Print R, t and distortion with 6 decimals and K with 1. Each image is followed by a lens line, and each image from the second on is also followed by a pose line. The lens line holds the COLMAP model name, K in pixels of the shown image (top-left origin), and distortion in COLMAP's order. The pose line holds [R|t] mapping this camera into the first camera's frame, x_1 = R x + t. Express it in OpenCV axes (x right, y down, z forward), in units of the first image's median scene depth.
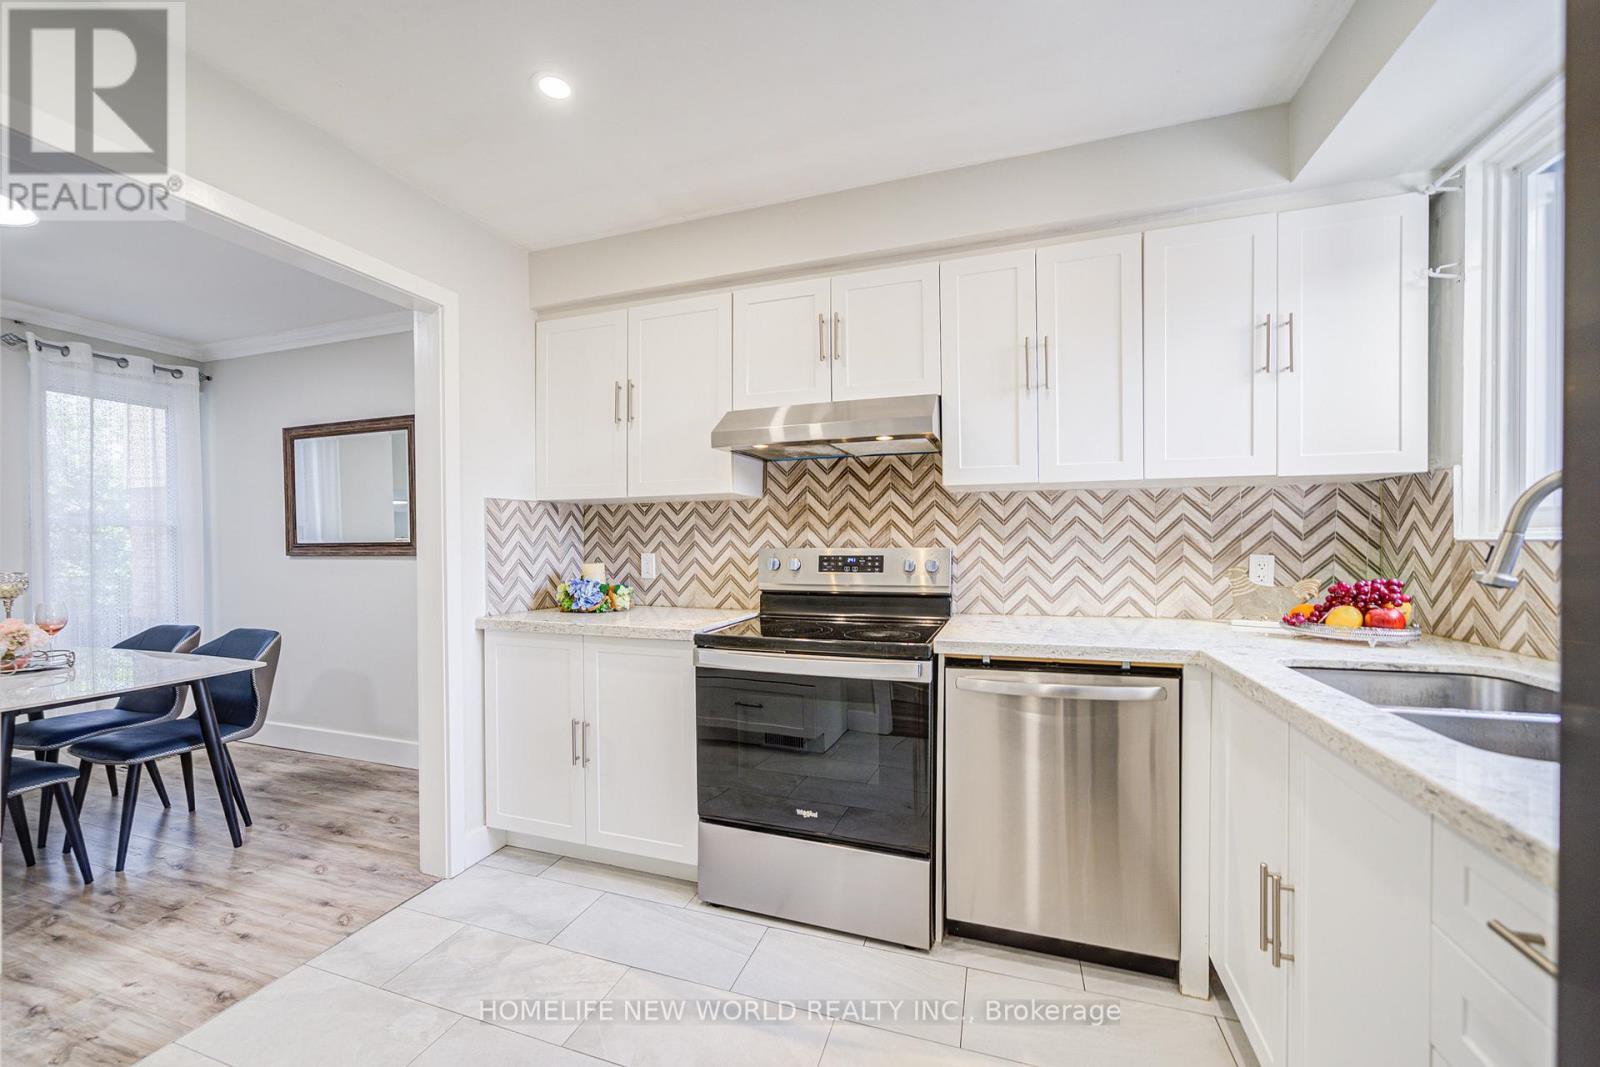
lens RADIAL K [[633.5, 0, 779.0], [0, 633.5, 552.8], [0, 0, 1]] dist [0.000132, 0.000798]
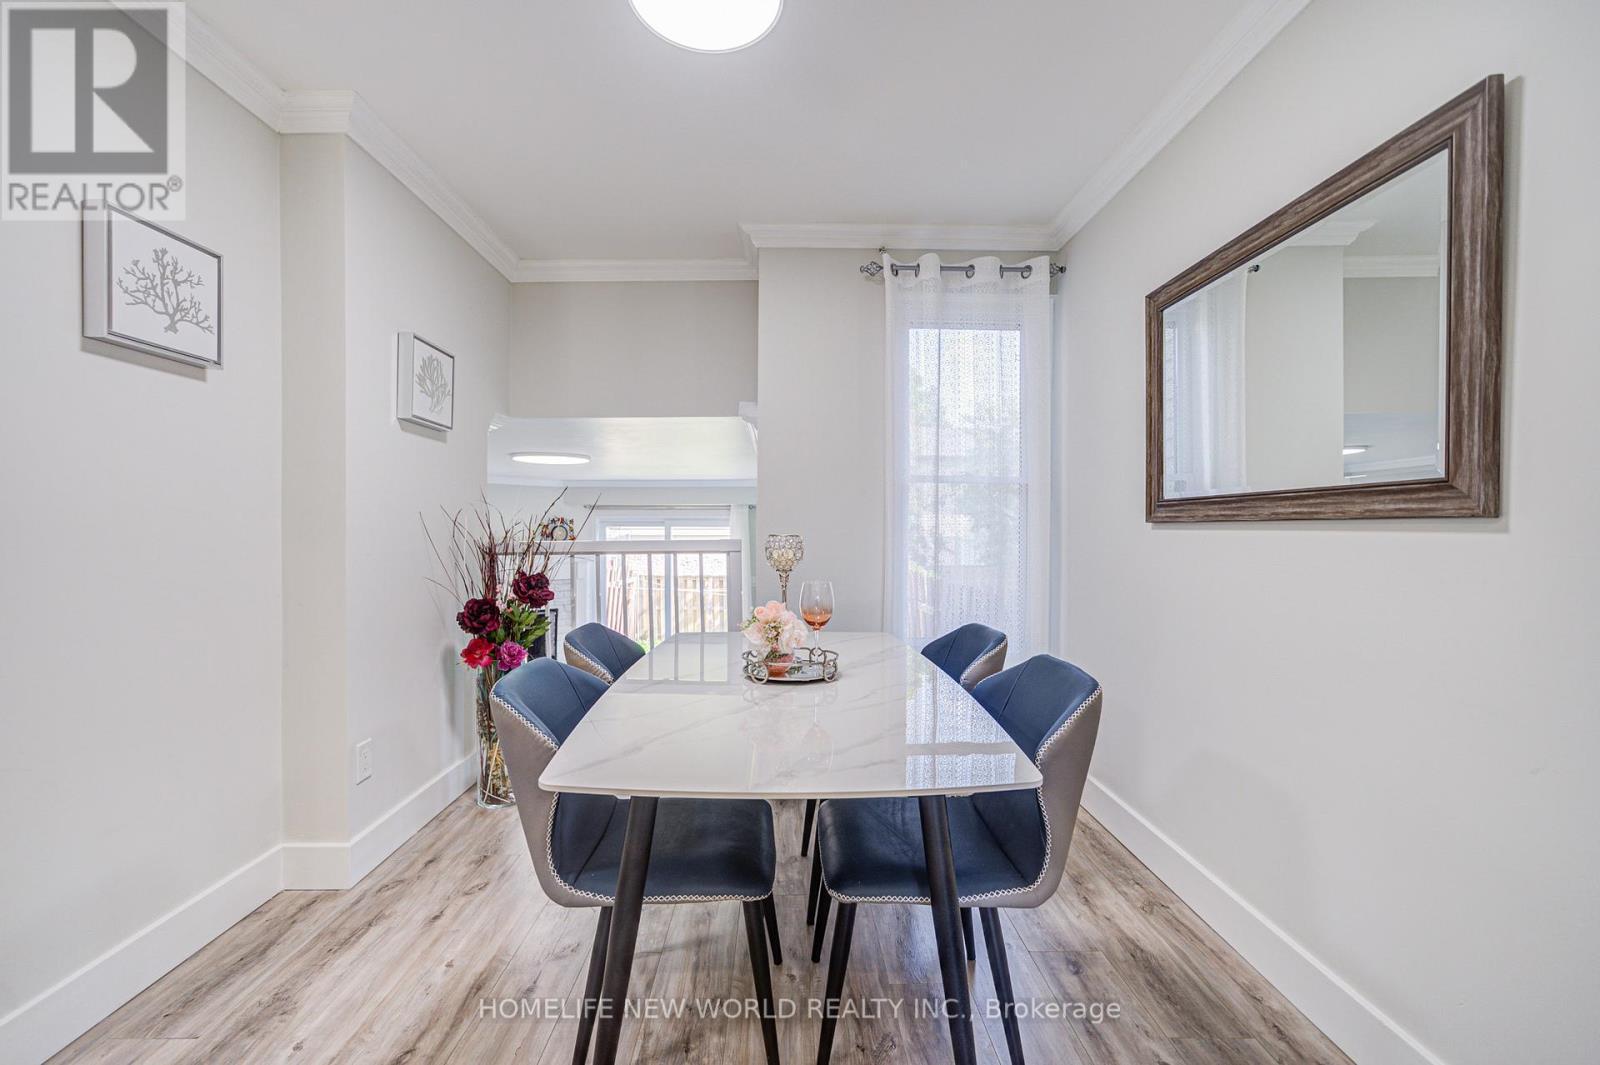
lens RADIAL K [[653.1, 0, 798.4], [0, 653.1, 539.8], [0, 0, 1]] dist [0.001416, 0.000238]
pose [[0.359599, 0.024033, -0.932797, -0.484233], [-0.016053, 0.999680, 0.019568, 0.019779], [0.932969, 0.007937, 0.359869, 0.703056]]
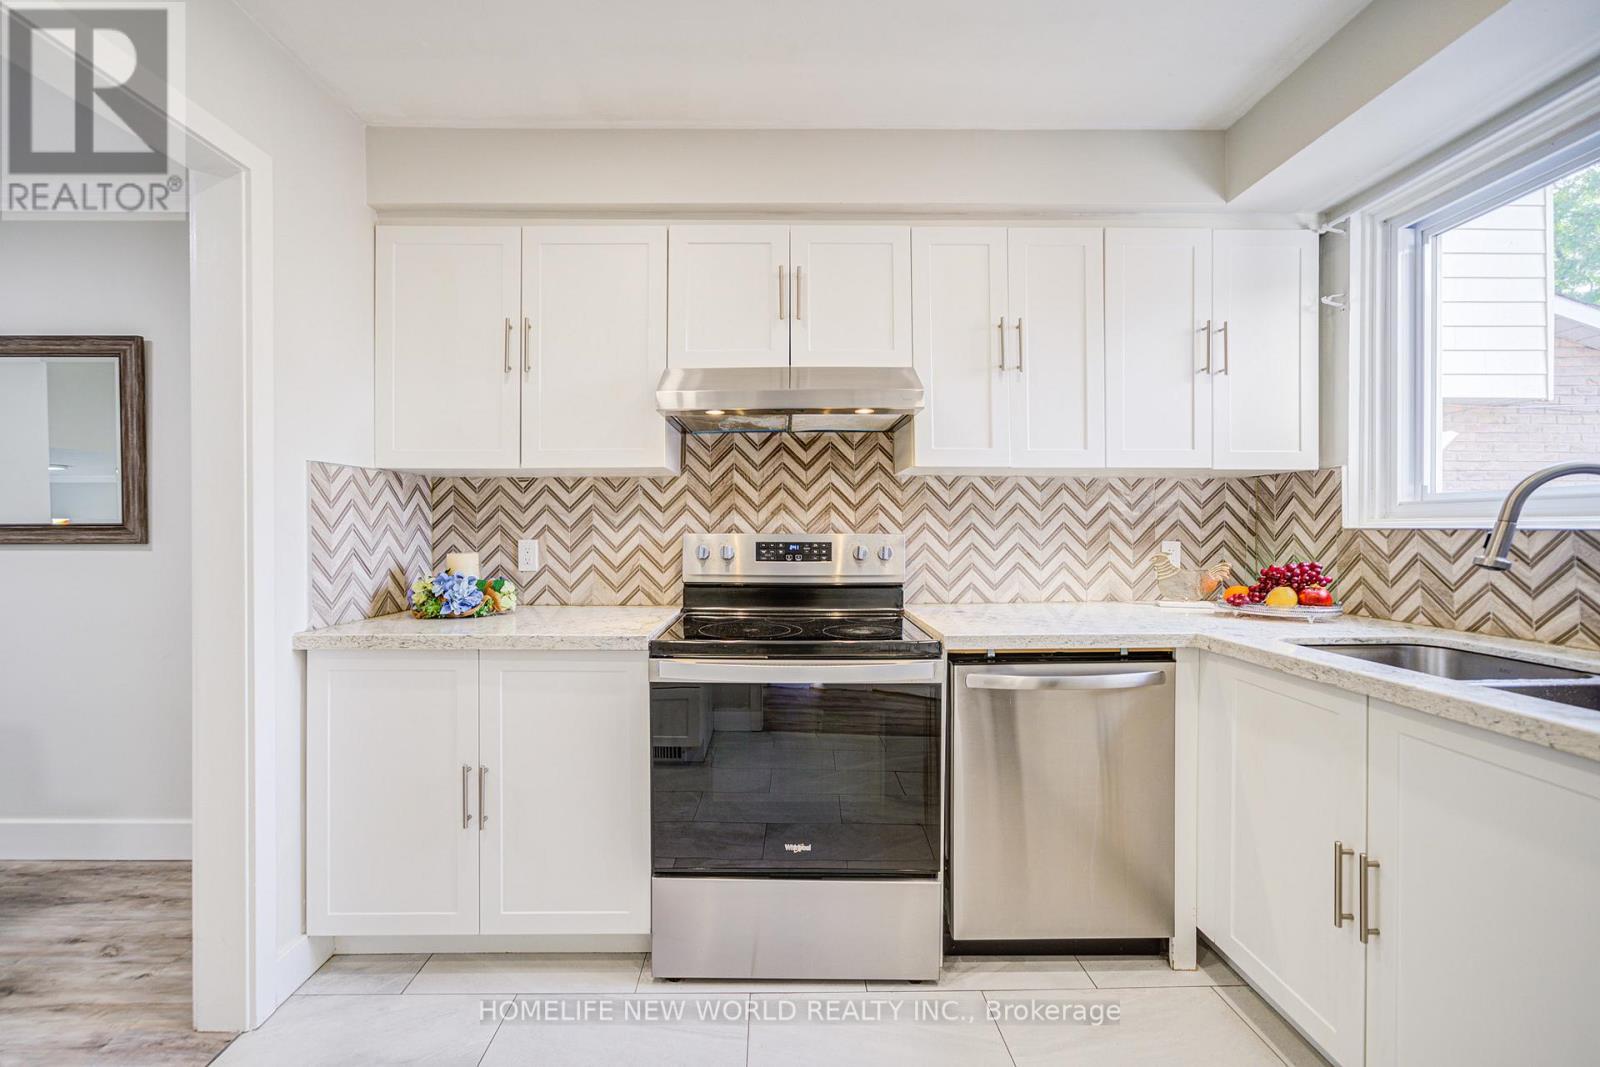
lens RADIAL K [[640.7, 0, 778.9], [0, 640.7, 532.8], [0, 0, 1]] dist [0.002592, 0.000037]
pose [[0.939479, 0.003321, 0.342592, -0.202900], [0.000022, 0.999952, -0.009754, -0.000143], [-0.342608, 0.009172, 0.939434, 0.149086]]
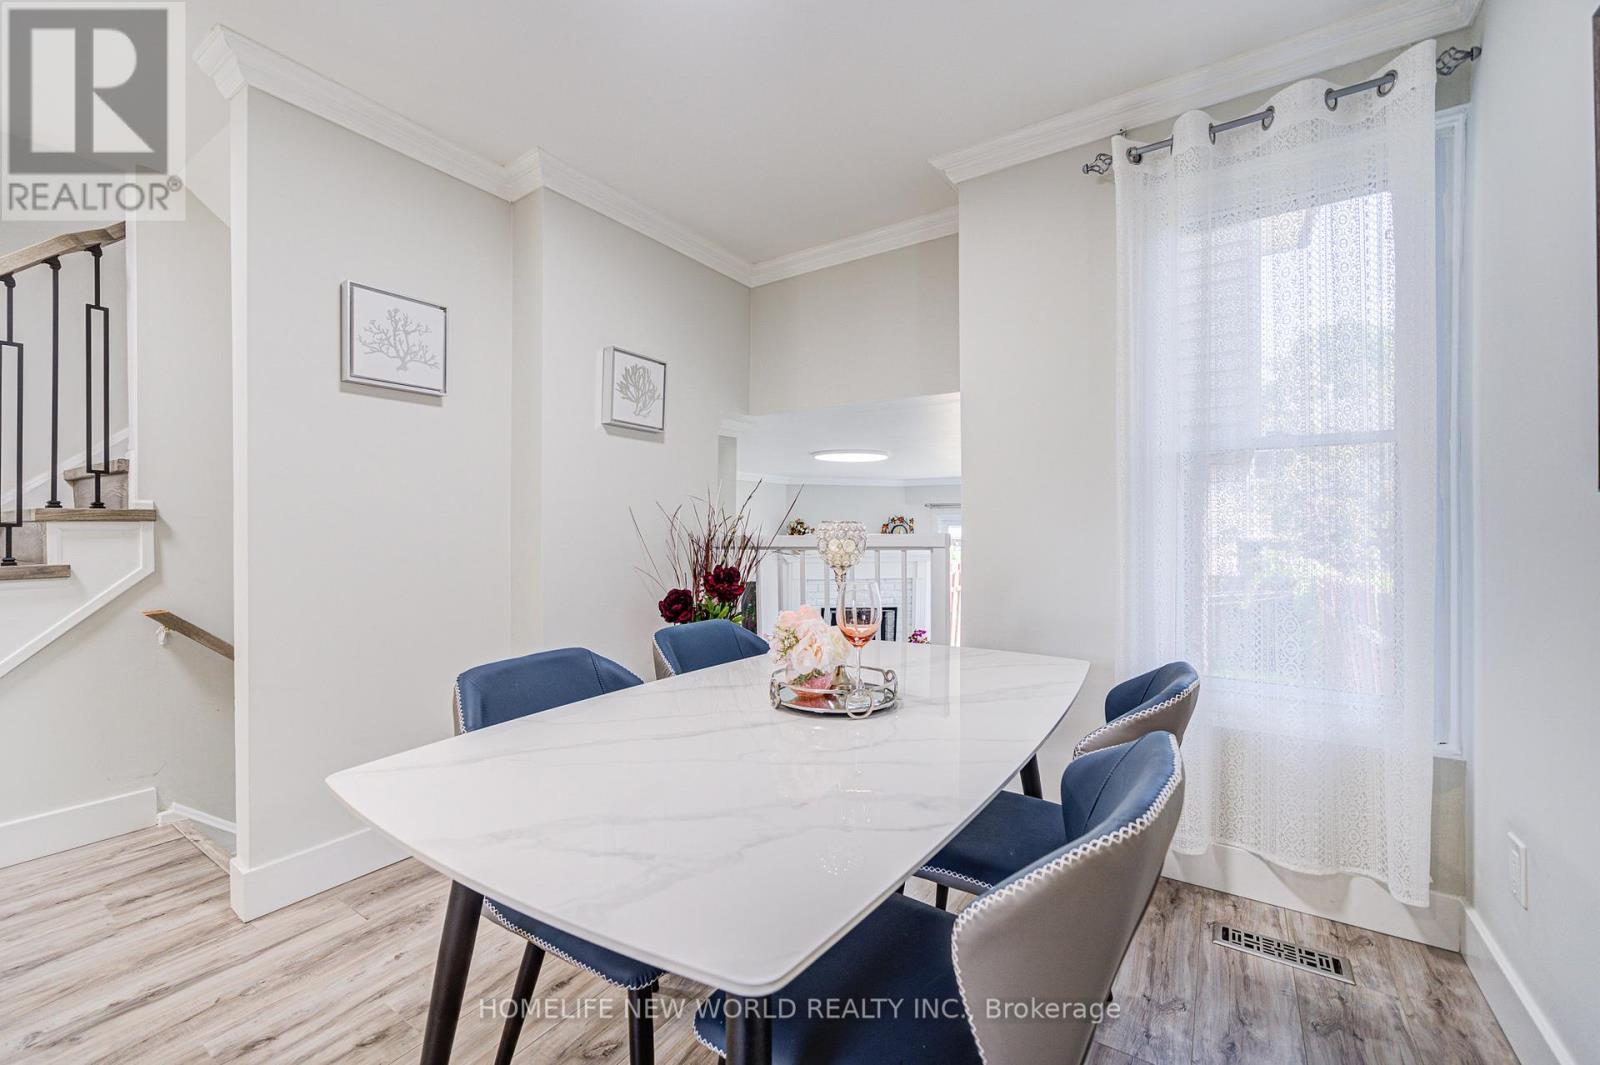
lens RADIAL K [[659.3, 0, 800.0], [0, 659.3, 532.5], [0, 0, 1]] dist [-0.036210, 0.024079]
pose [[-0.233480, 0.011219, -0.972297, -0.602703], [-0.010098, 0.999852, 0.013962, 0.029426], [0.972309, 0.013078, -0.233332, 1.035784]]
